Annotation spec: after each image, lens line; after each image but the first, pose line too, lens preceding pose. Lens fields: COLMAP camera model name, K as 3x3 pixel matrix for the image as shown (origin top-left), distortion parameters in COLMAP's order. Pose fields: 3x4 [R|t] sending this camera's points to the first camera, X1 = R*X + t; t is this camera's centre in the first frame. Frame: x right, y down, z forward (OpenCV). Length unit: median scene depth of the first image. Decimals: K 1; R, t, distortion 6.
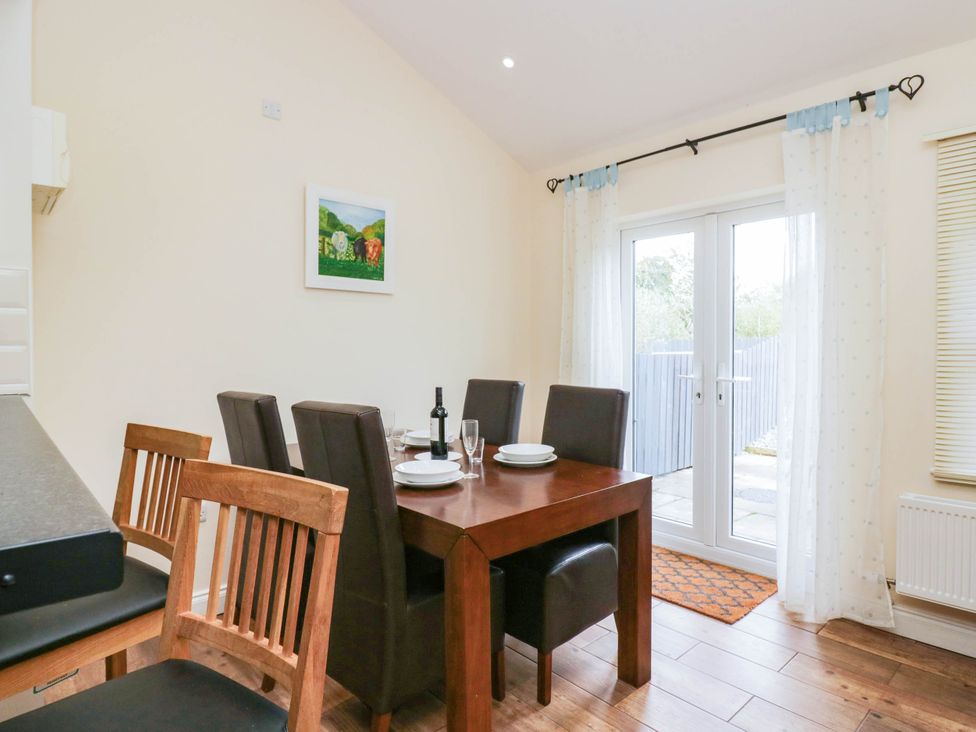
lens RADIAL K [[534.2, 0, 496.2], [0, 534.2, 359.5], [0, 0, 1]] dist [-0.002309, -0.011294]
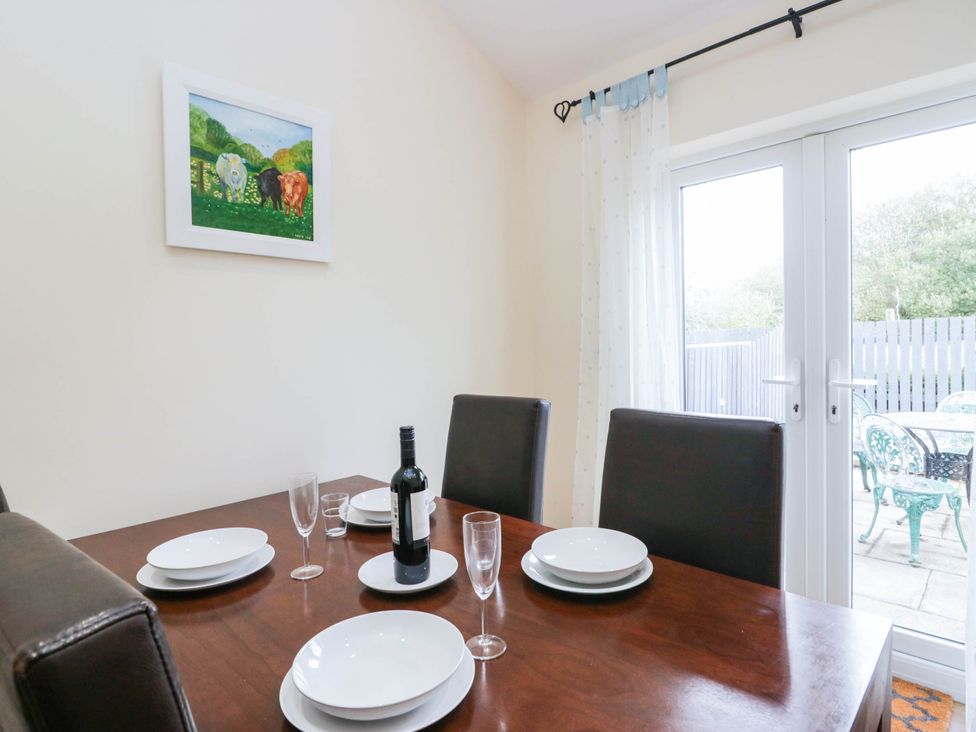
lens RADIAL K [[516.2, 0, 490.7], [0, 516.2, 357.1], [0, 0, 1]] dist [0.003010, -0.016707]
pose [[0.998172, -0.025107, 0.054969, -0.041764], [0.024985, 0.999684, 0.002910, -0.008836], [-0.055025, -0.001531, 0.998484, 0.399071]]
